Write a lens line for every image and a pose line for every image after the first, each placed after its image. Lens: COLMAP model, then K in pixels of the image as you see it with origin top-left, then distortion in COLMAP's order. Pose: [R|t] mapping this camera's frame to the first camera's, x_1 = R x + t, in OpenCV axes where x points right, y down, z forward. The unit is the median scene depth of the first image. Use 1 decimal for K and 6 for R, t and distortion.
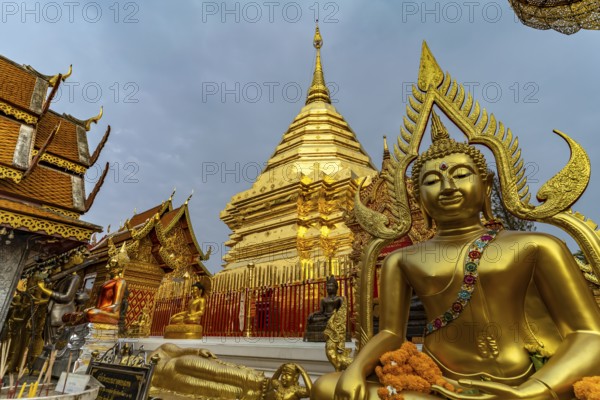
lens RADIAL K [[297.2, 0, 301.5], [0, 297.2, 185.2], [0, 0, 1]] dist [0.002147, -0.000261]
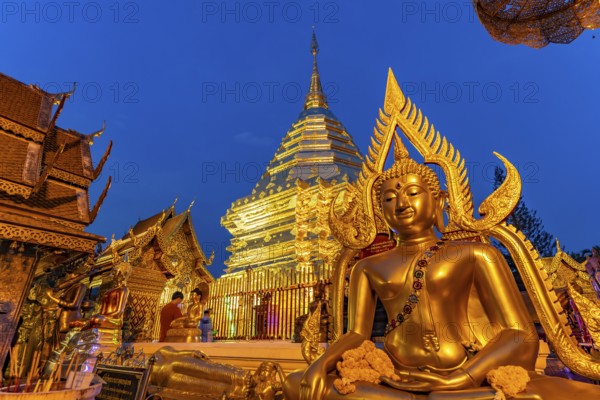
lens RADIAL K [[295.1, 0, 300.1], [0, 295.1, 184.0], [0, 0, 1]] dist [0.001203, 0.000466]
pose [[0.999694, -0.022453, -0.010372, 0.030529], [0.022318, 0.999667, -0.012922, -0.017578], [0.010658, 0.012687, 0.999863, -0.038753]]
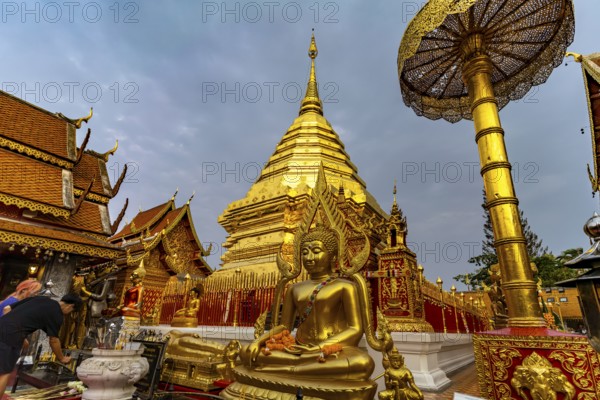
lens RADIAL K [[286.8, 0, 300.0], [0, 286.8, 200.0], [0, 0, 1]] dist [-0.000664, -0.000126]
pose [[0.999897, 0.014214, 0.001815, 0.112316], [-0.014294, 0.998304, 0.056437, -0.137110], [-0.001009, -0.056457, 0.998405, -0.261905]]
